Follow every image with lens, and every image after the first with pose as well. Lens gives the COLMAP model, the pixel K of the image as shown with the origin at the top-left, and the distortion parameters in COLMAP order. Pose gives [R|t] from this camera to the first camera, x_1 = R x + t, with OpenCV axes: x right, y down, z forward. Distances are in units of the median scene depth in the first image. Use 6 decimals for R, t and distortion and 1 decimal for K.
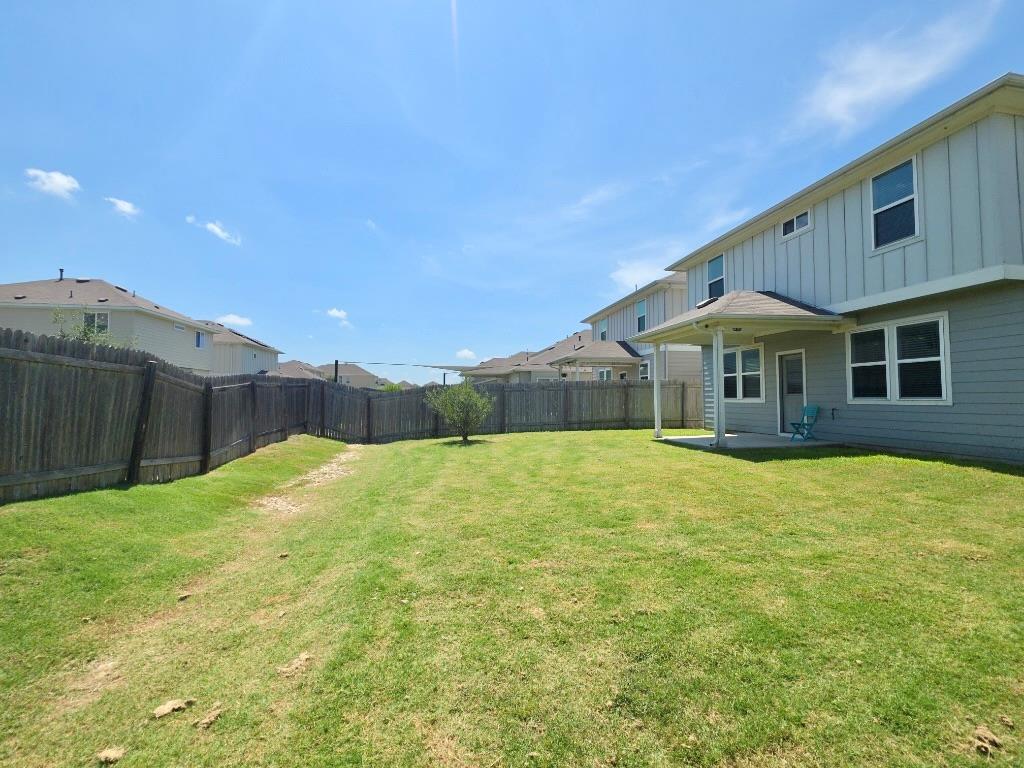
lens RADIAL K [[461.4, 0, 518.7], [0, 461.4, 376.9], [0, 0, 1]] dist [0.018794, -0.010326]
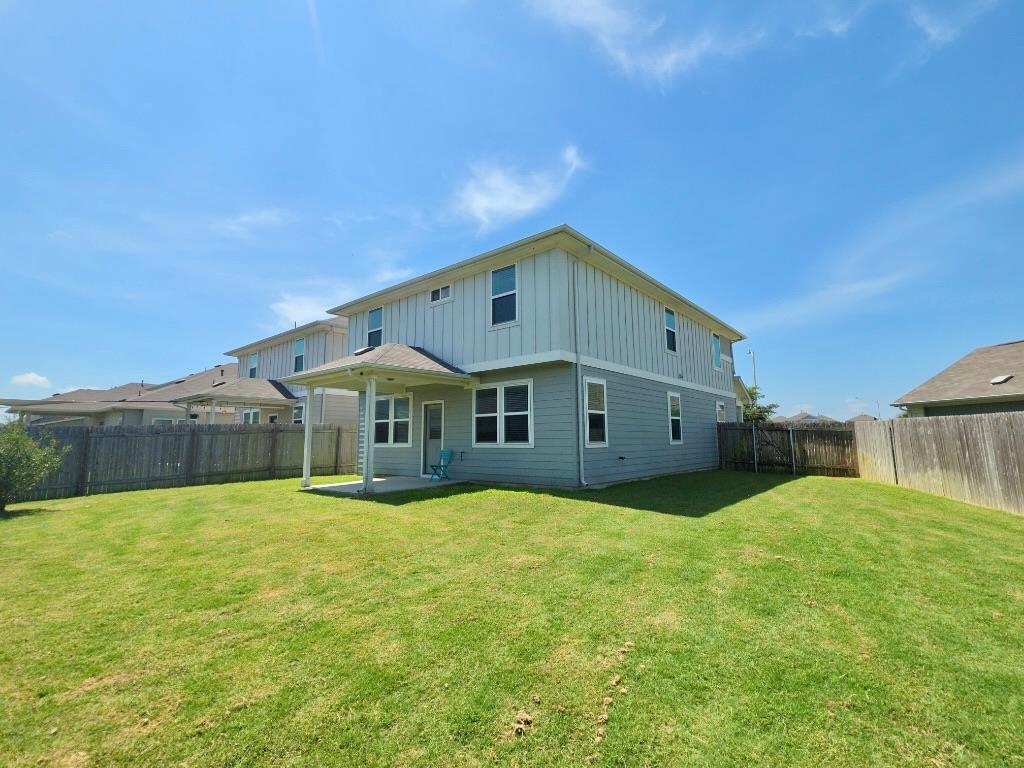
lens RADIAL K [[461.4, 0, 518.7], [0, 461.4, 376.9], [0, 0, 1]] dist [0.018794, -0.010326]
pose [[0.765124, 0.080782, 0.638796, 0.021027], [-0.021515, 0.994752, -0.100027, -0.008575], [-0.643524, 0.062789, 0.762846, -0.009088]]
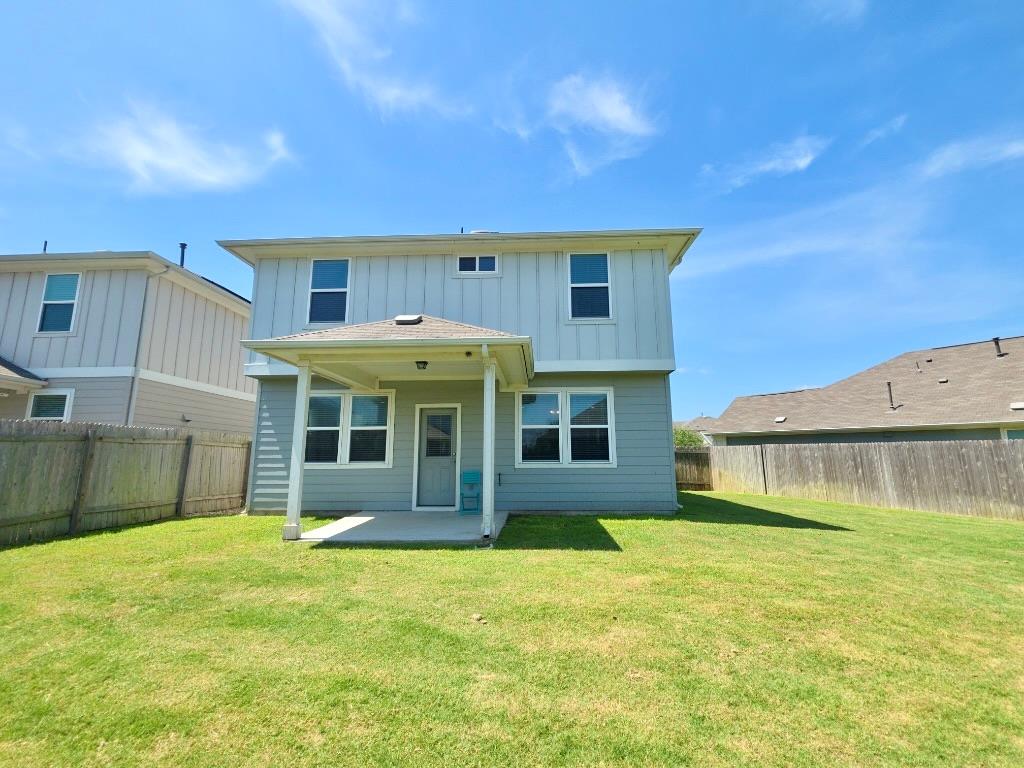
lens RADIAL K [[463.9, 0, 512.0], [0, 463.9, 384.0], [0, 0, 1]] dist [0.013120, -0.000061]
pose [[0.222388, 0.158318, 0.962018, -0.264661], [-0.041588, 0.987370, -0.152877, 0.040471], [-0.974071, -0.006010, 0.226163, 0.927892]]
